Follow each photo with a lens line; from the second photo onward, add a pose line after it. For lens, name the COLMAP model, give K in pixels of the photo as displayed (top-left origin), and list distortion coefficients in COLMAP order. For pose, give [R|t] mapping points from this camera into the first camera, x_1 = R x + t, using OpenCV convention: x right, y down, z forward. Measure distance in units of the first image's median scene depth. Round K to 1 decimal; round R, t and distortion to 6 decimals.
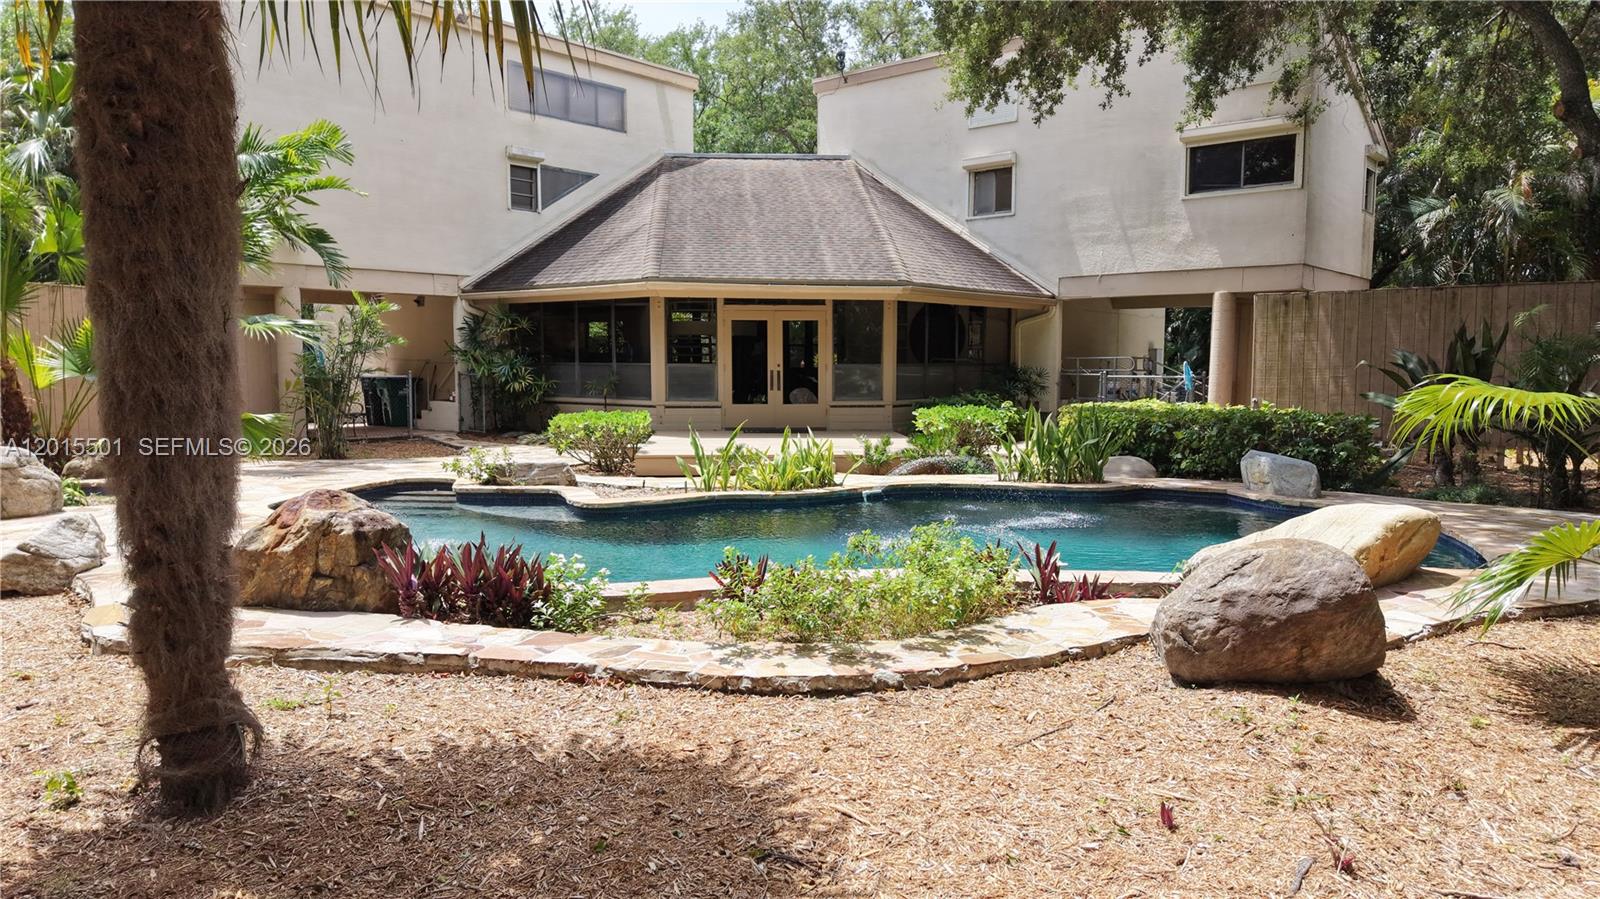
lens RADIAL K [[1076.0, 0, 800.0], [0, 1076.0, 449.5], [0, 0, 1]] dist [0.044647, -0.057181]
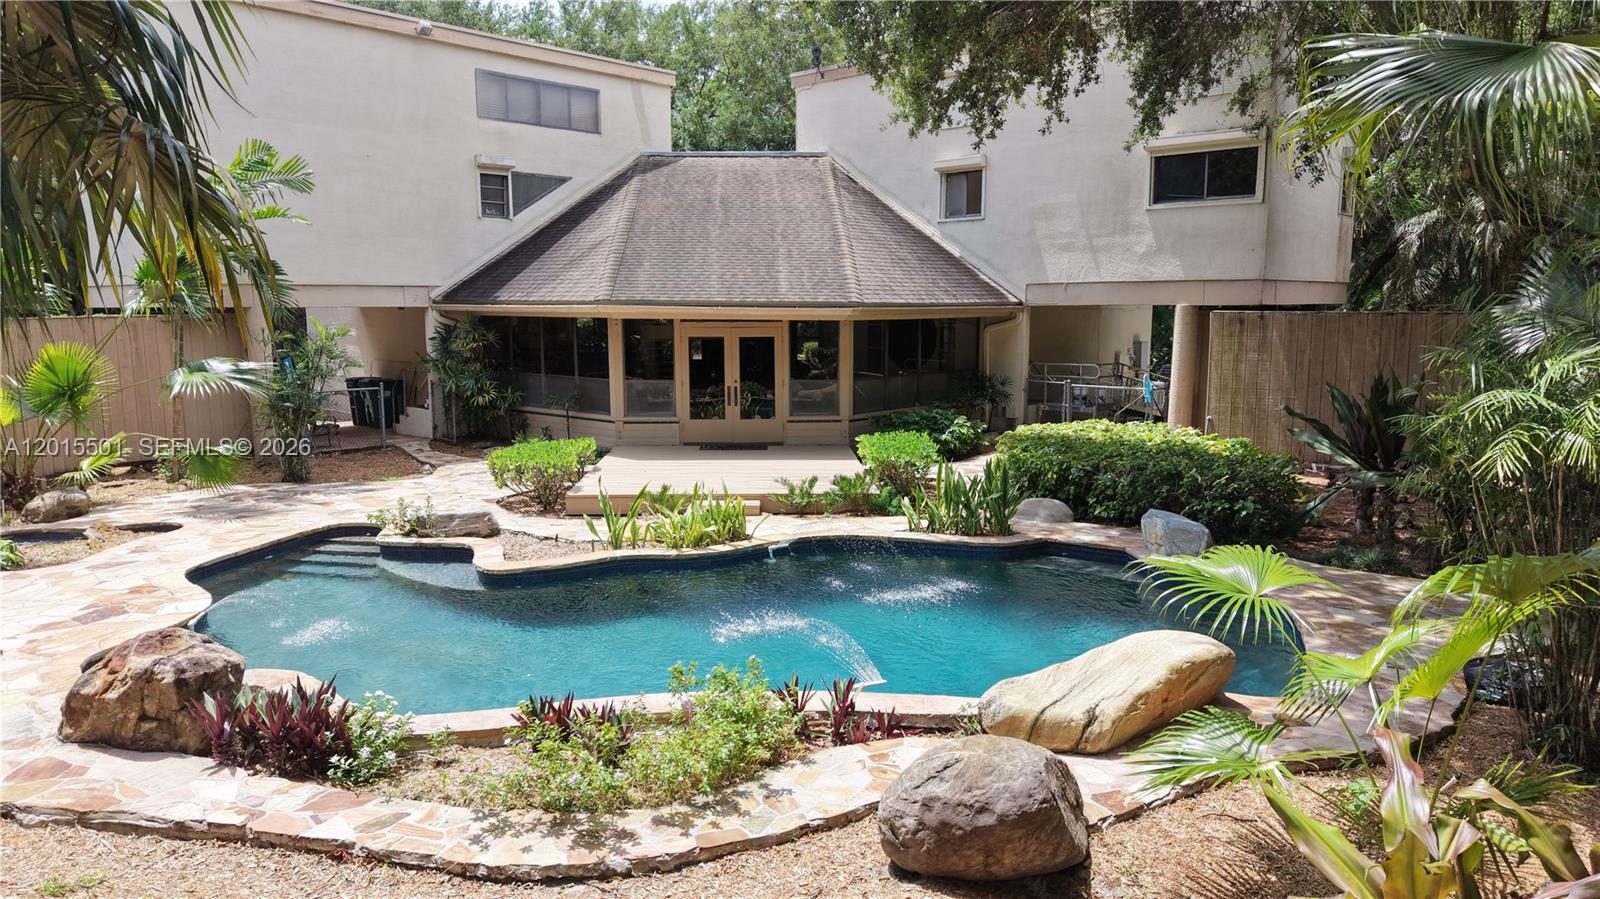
lens RADIAL K [[1076.0, 0, 800.0], [0, 1076.0, 449.5], [0, 0, 1]] dist [0.044647, -0.057181]
pose [[0.999206, 0.002449, -0.039768, 0.082667], [-0.000318, 0.998568, 0.053491, -0.069631], [0.039842, -0.053436, 0.997776, -0.010859]]
